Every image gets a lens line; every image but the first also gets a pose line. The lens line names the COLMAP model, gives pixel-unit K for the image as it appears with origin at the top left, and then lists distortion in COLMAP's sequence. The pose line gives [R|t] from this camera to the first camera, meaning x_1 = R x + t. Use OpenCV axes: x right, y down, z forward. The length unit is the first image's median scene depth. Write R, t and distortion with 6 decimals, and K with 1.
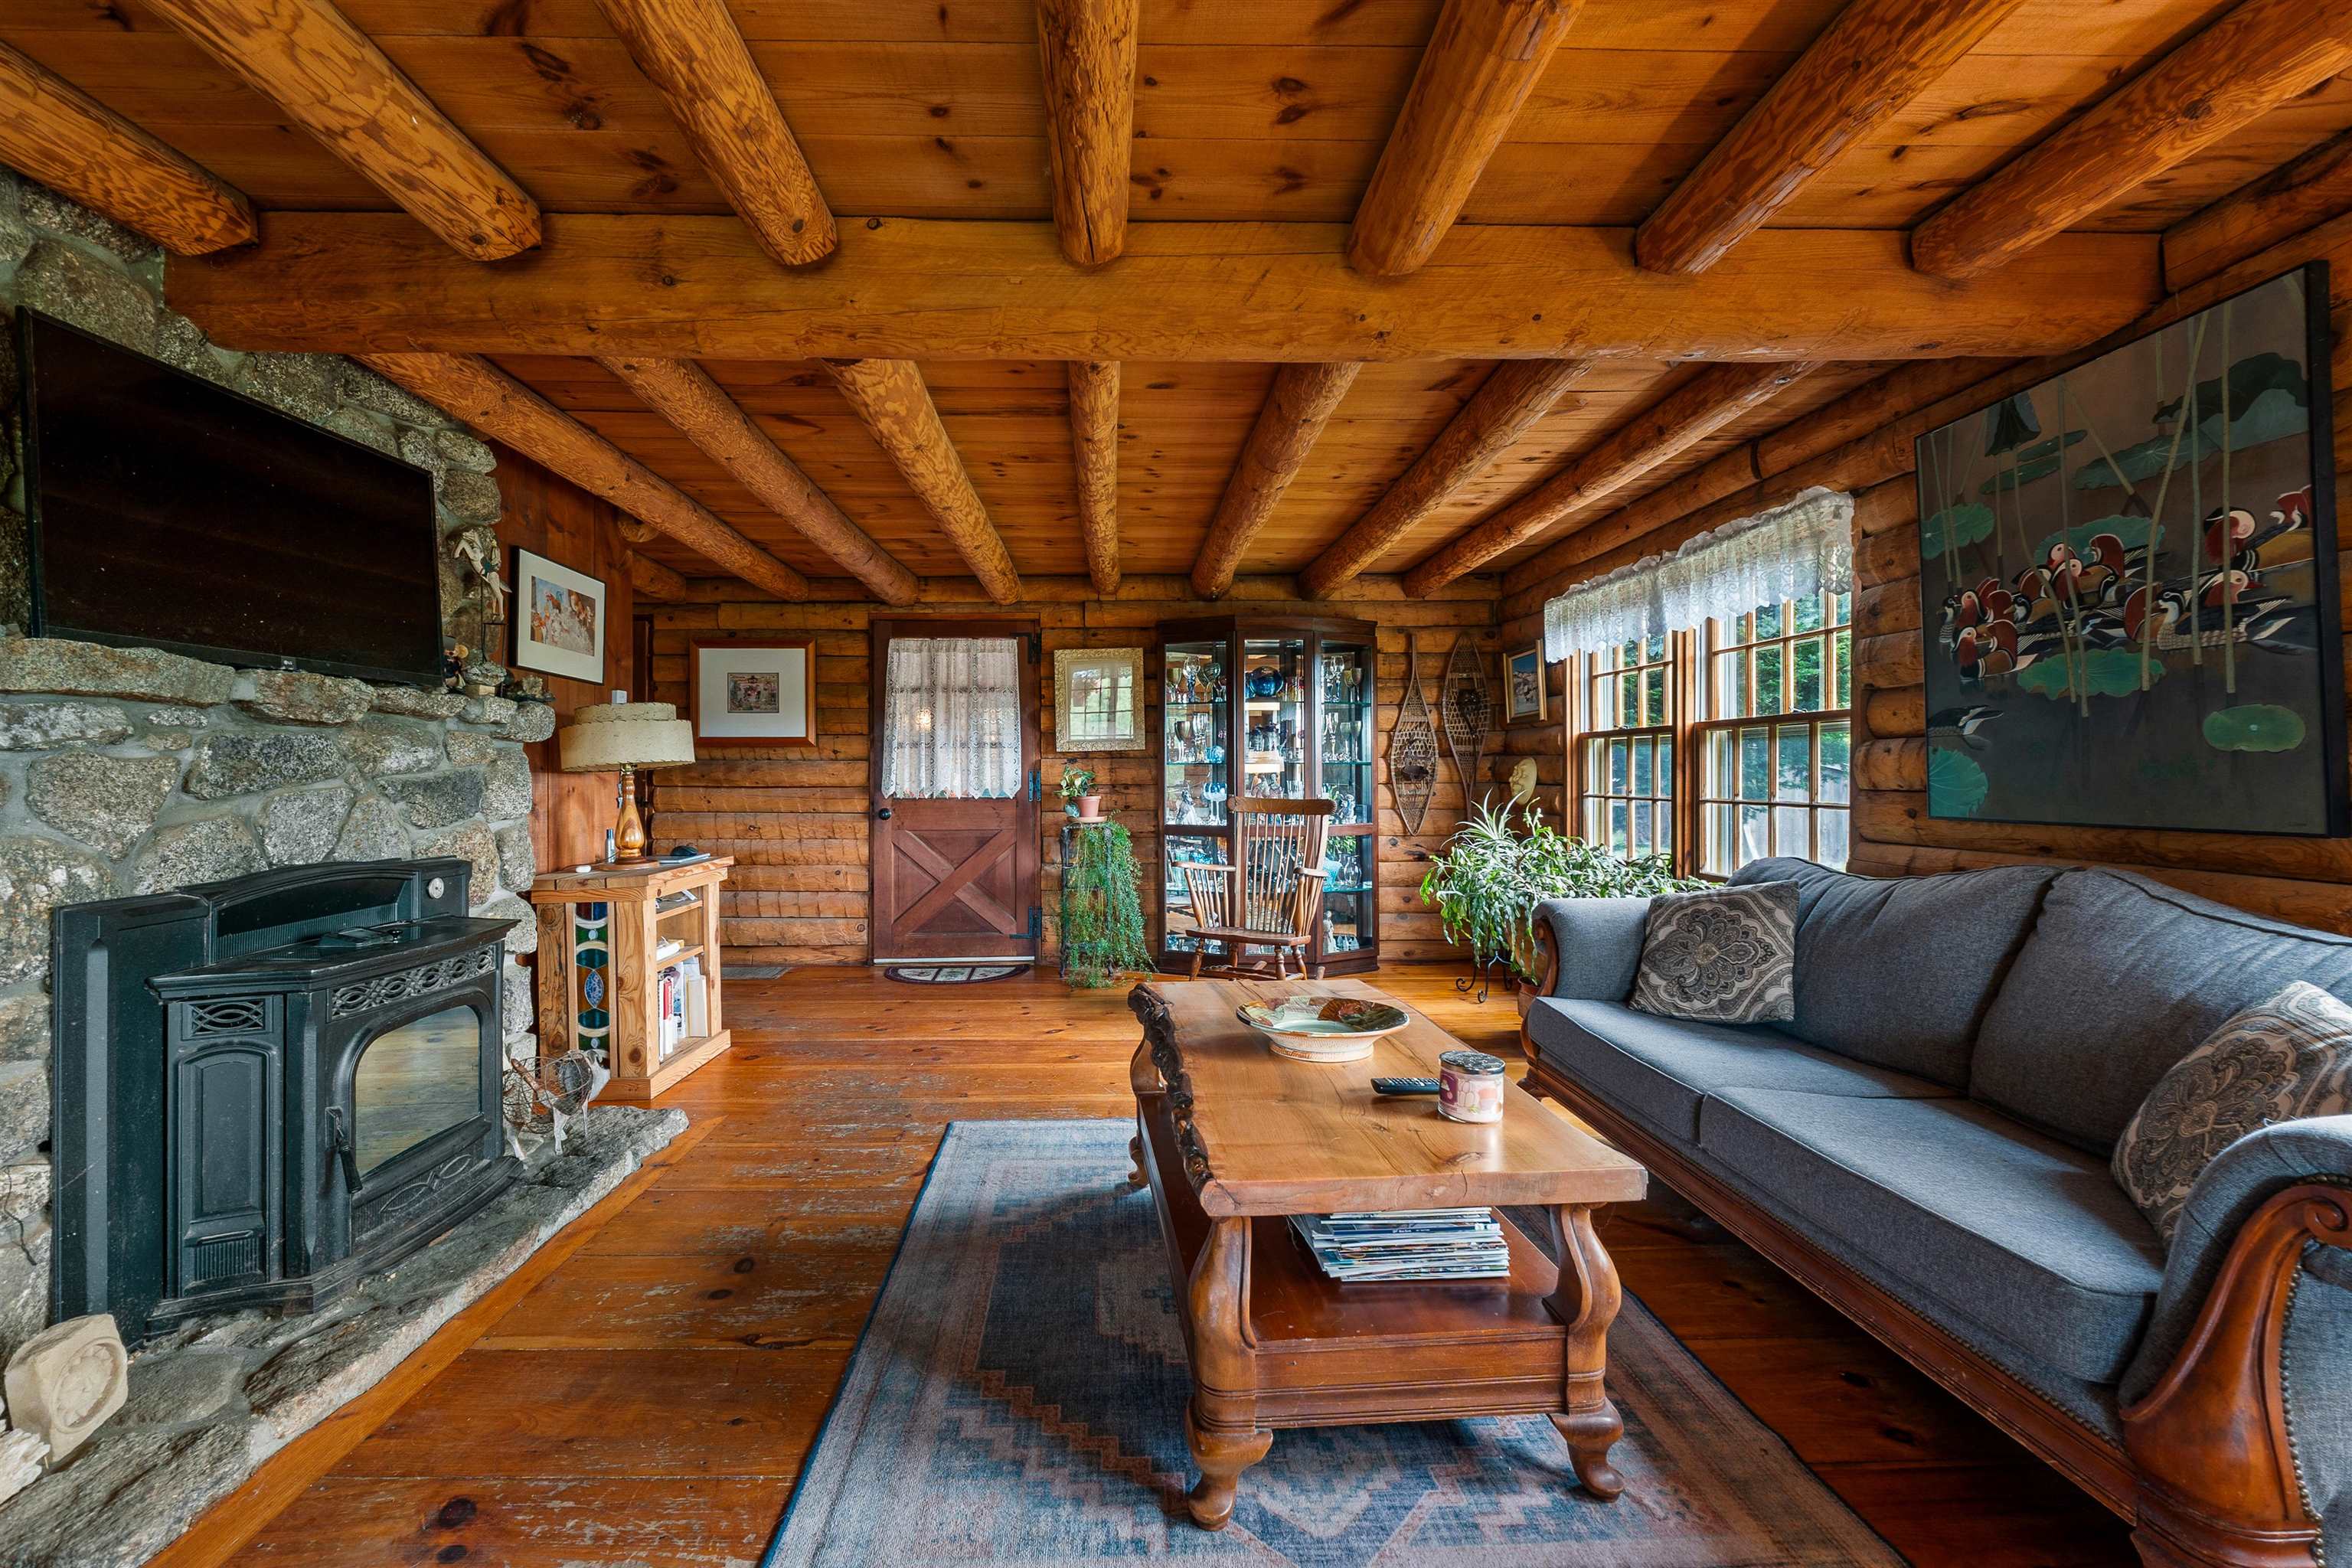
lens RADIAL K [[998.6, 0, 1138.0], [0, 998.6, 760.1], [0, 0, 1]] dist [-0.011941, 0.000463]
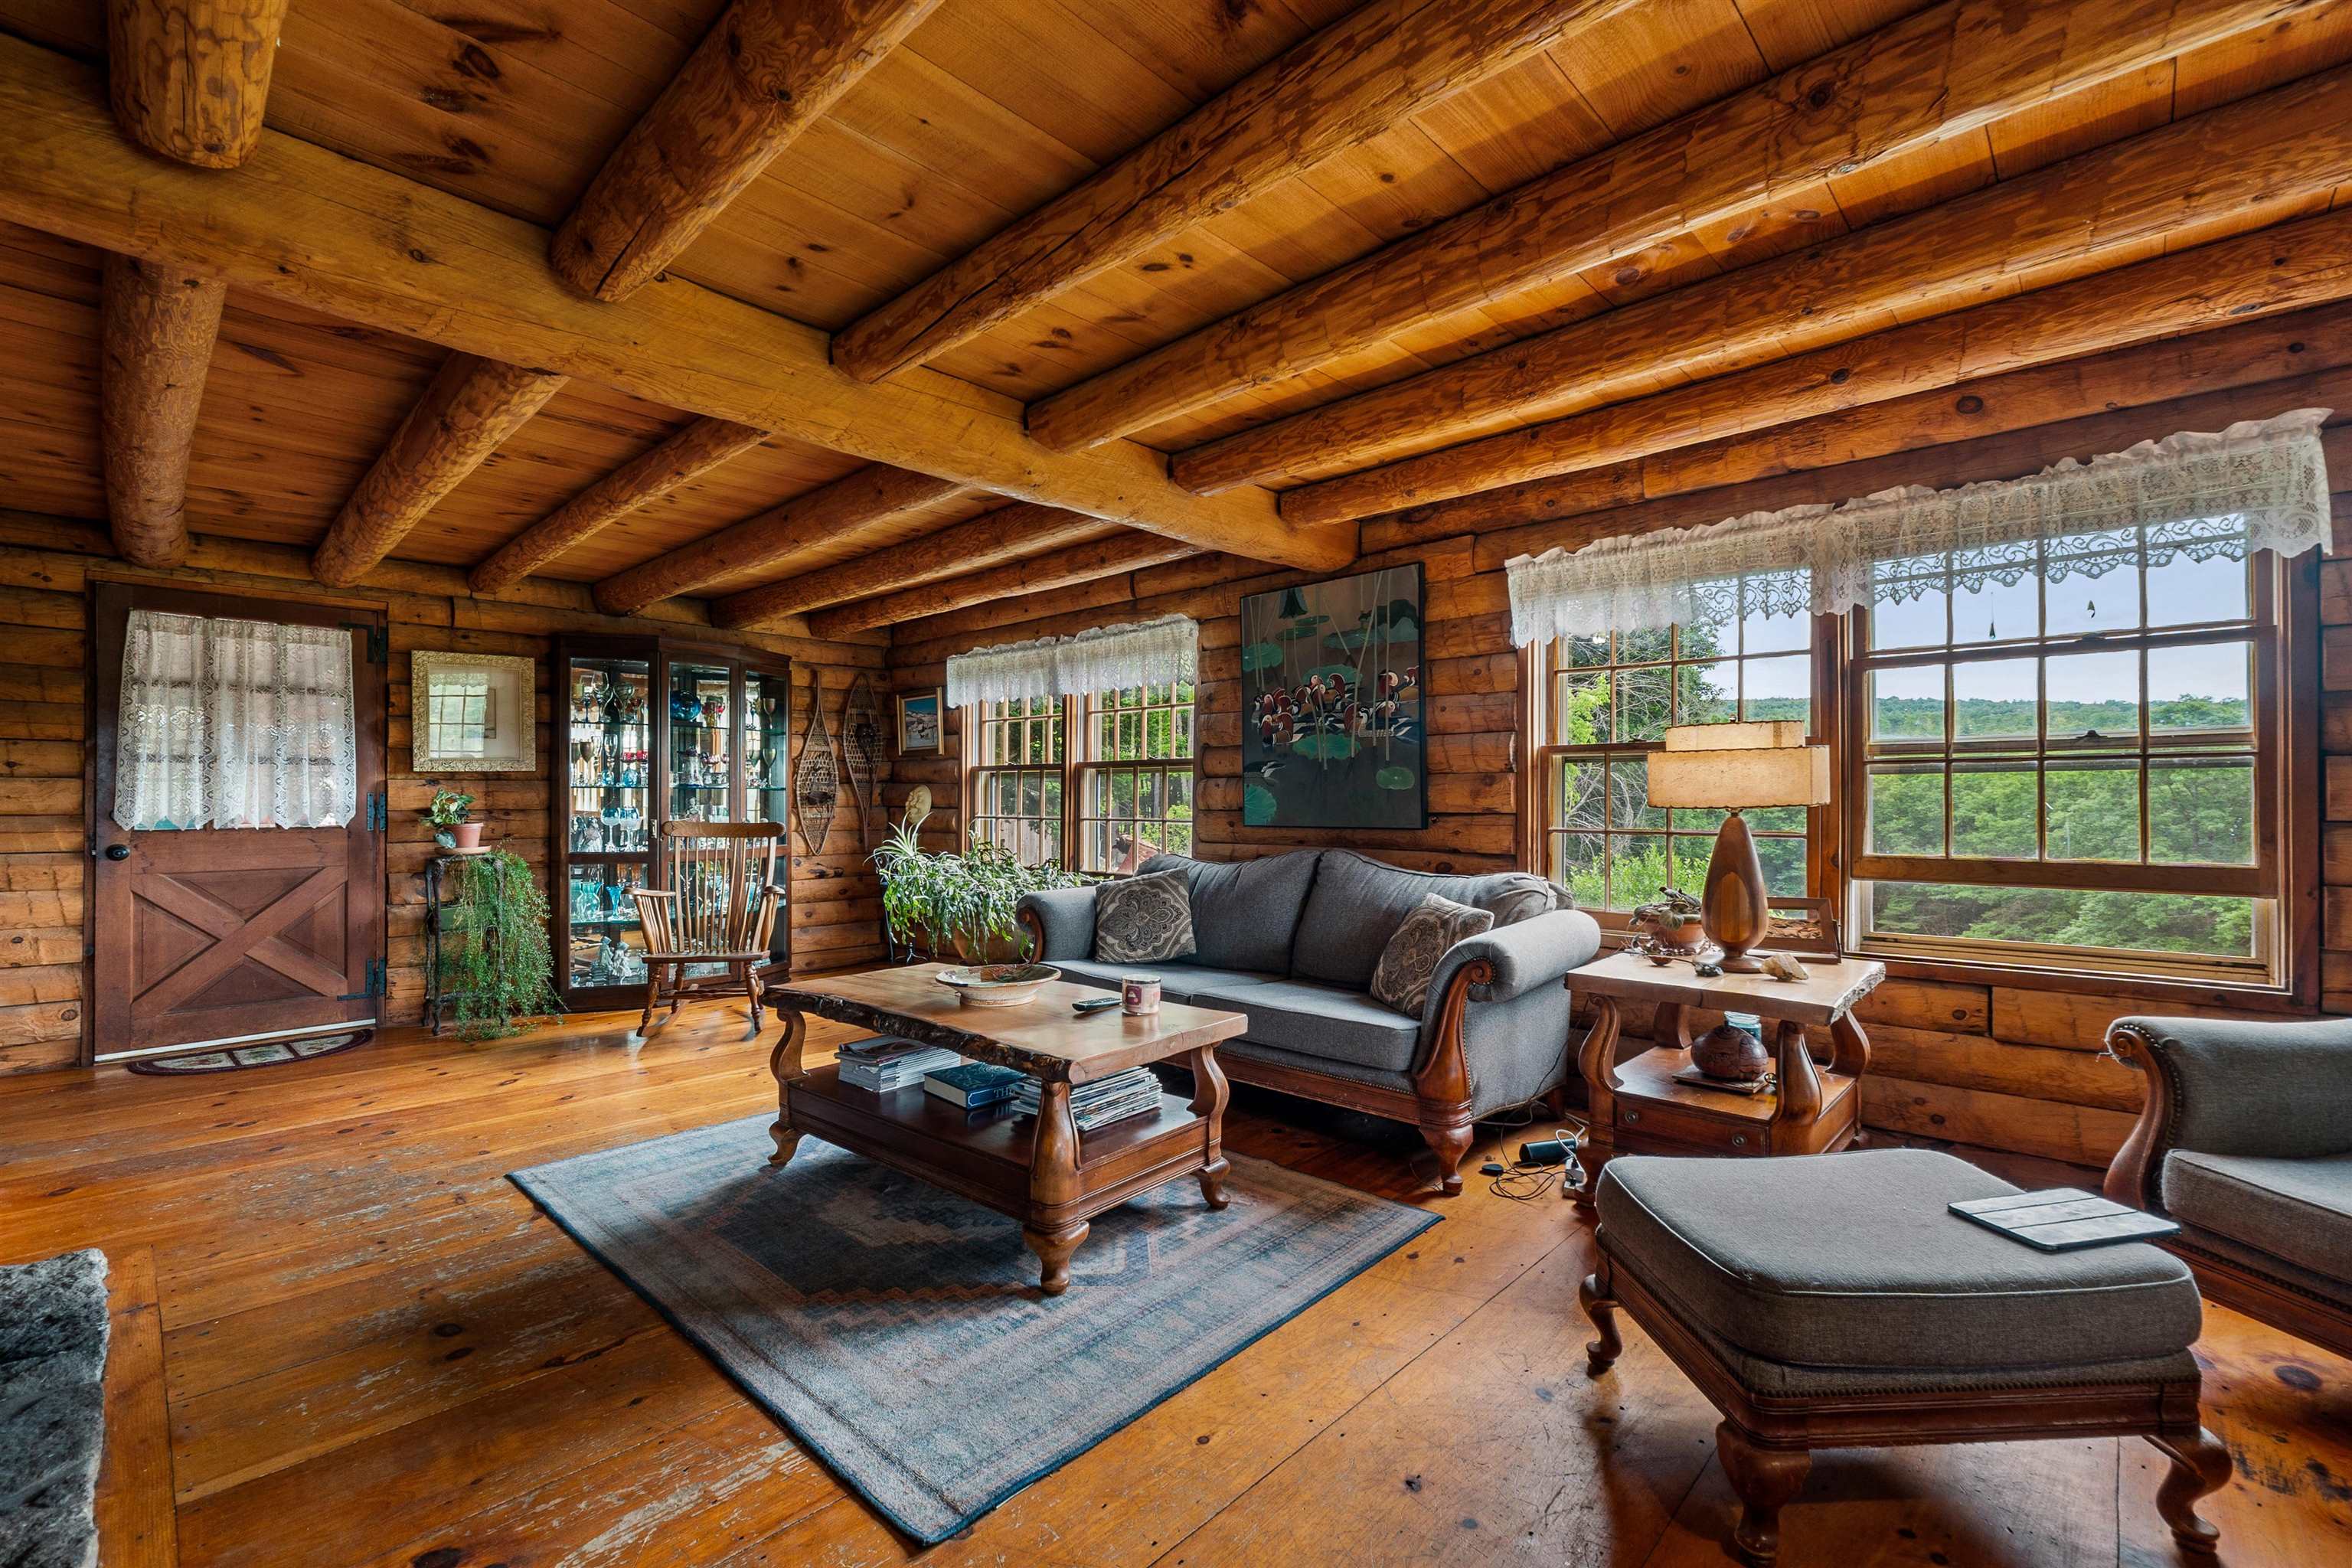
lens RADIAL K [[998.6, 0, 1191.1], [0, 998.6, 792.1], [0, 0, 1]] dist [-0.011941, 0.000463]
pose [[0.694344, 0.006924, 0.719610, -0.453026], [-0.012190, 0.999923, 0.002141, -0.001456], [-0.719540, -0.010258, 0.694376, -0.101759]]
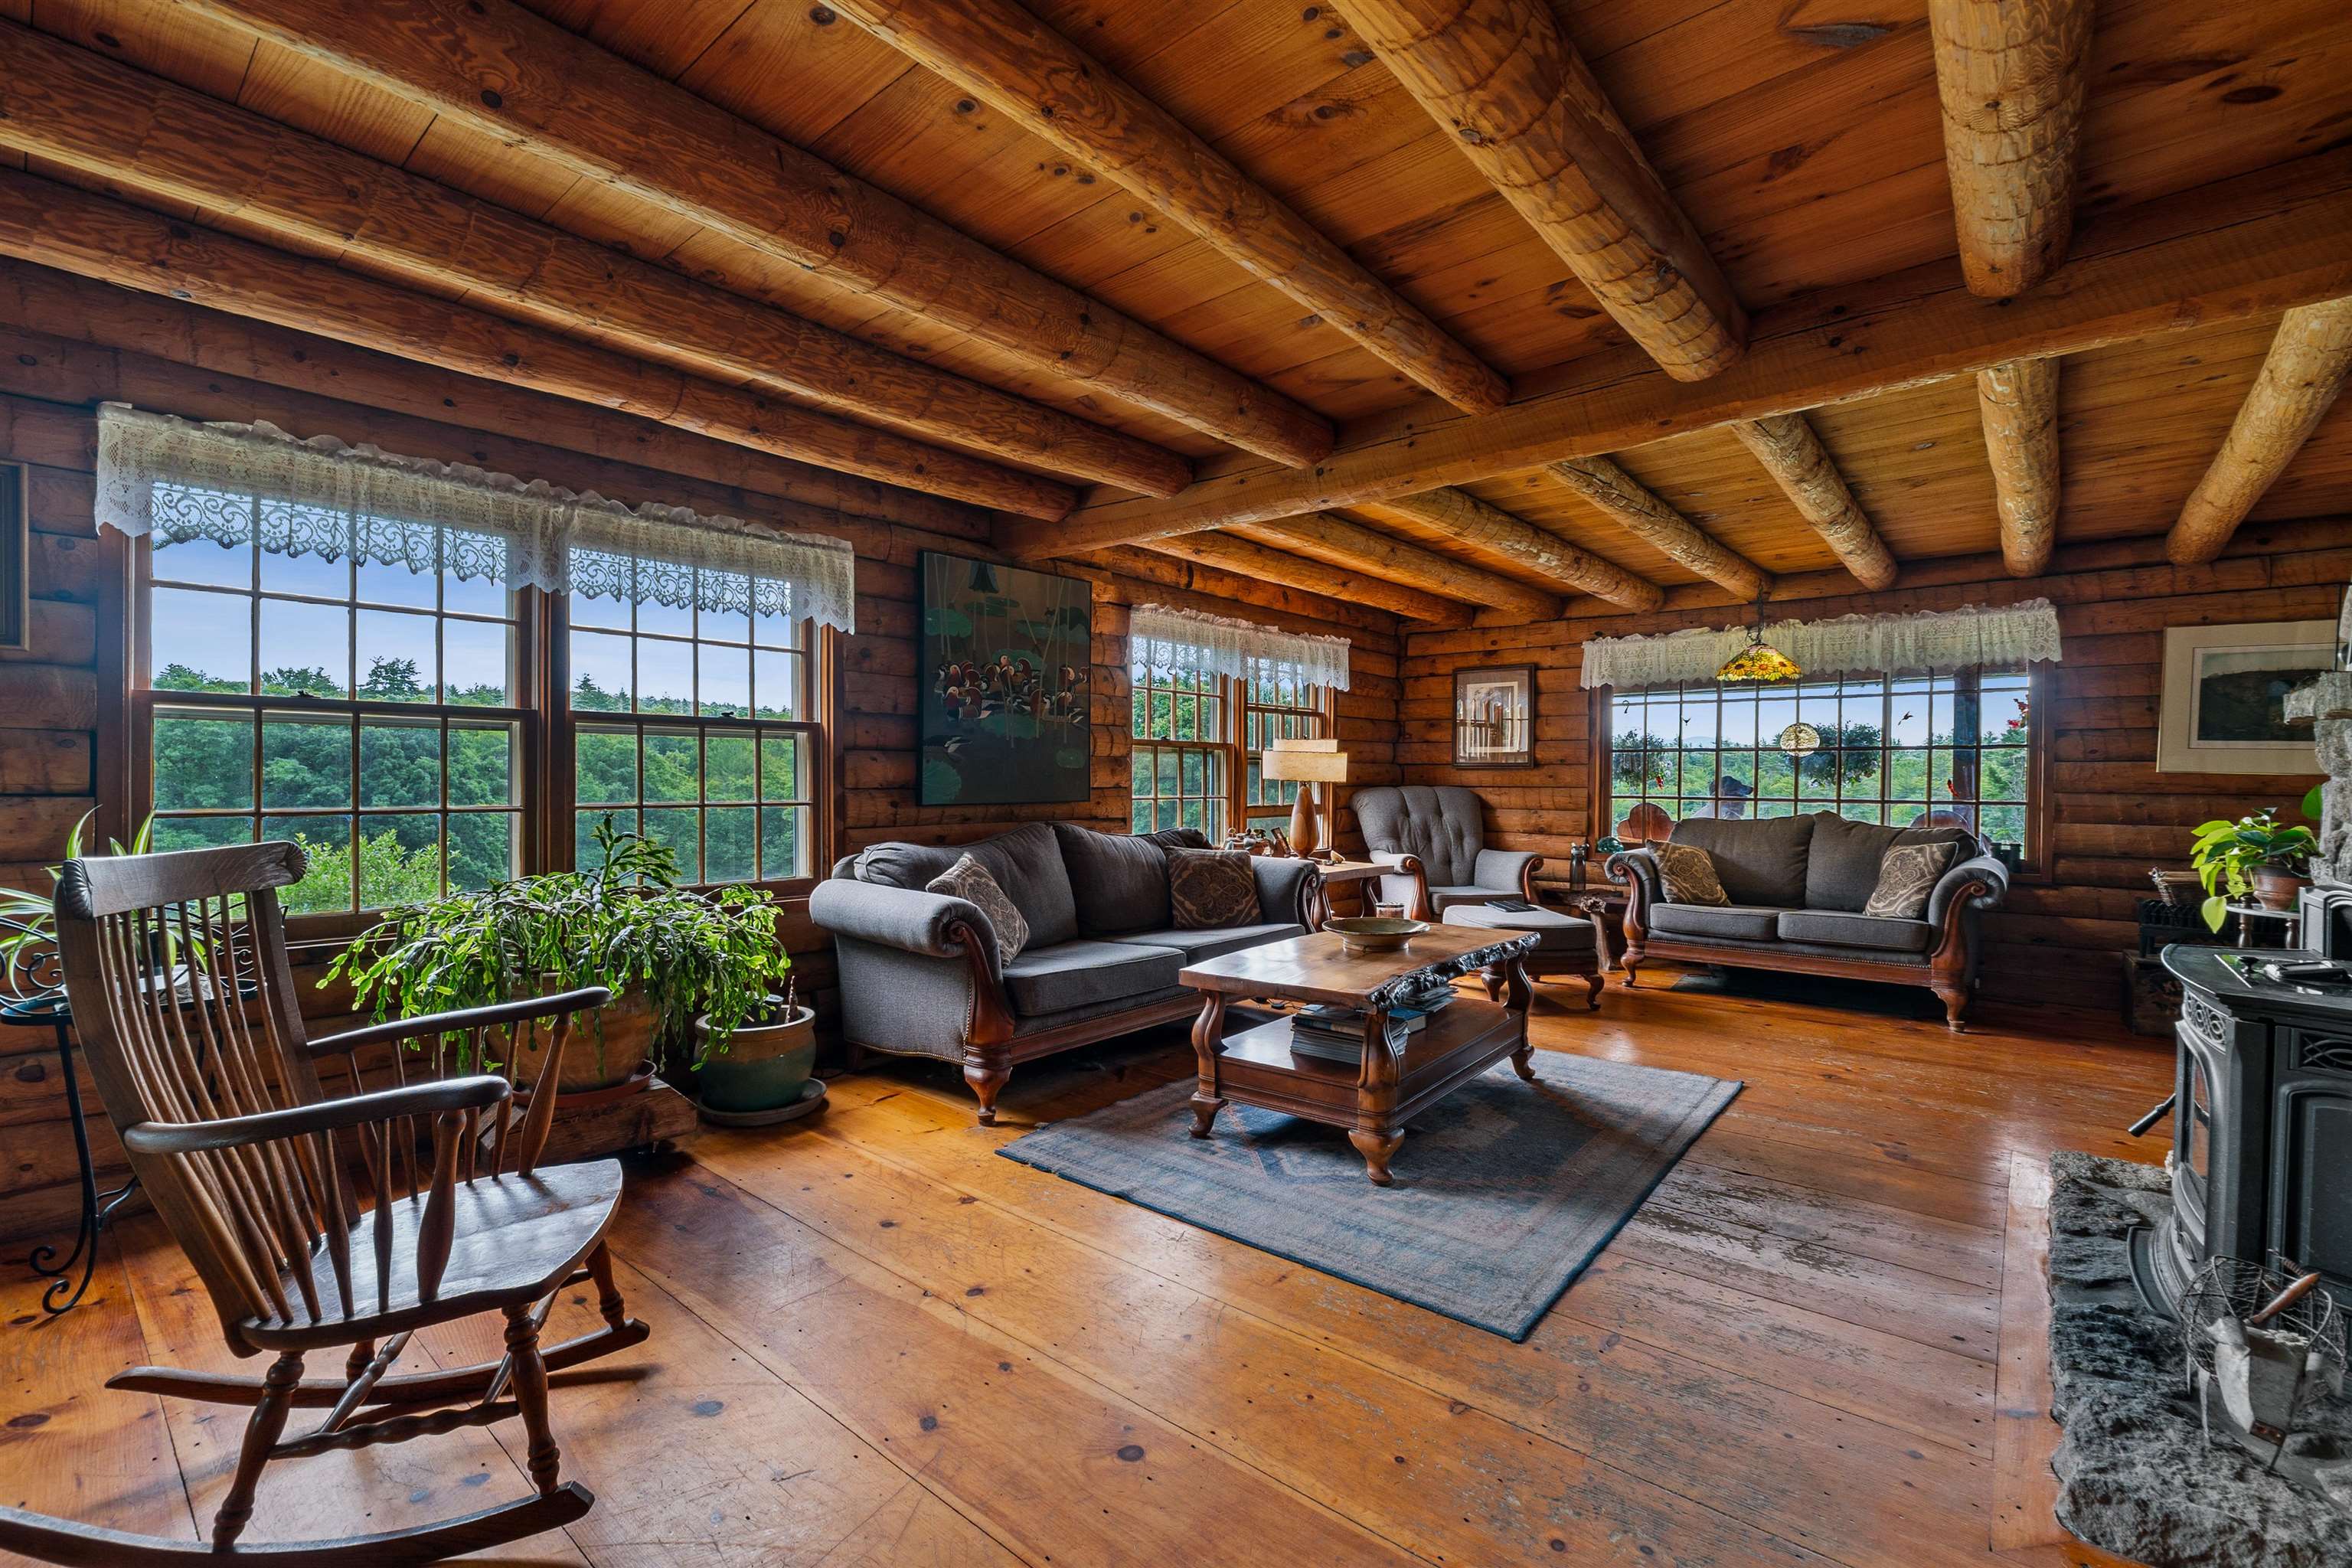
lens RADIAL K [[998.6, 0, 1187.5], [0, 998.6, 785.7], [0, 0, 1]] dist [-0.011941, 0.000463]
pose [[-0.749202, -0.008661, 0.662284, -0.482548], [-0.014164, 0.999895, -0.002947, 0.025416], [-0.662190, -0.011588, -0.749247, 1.767627]]
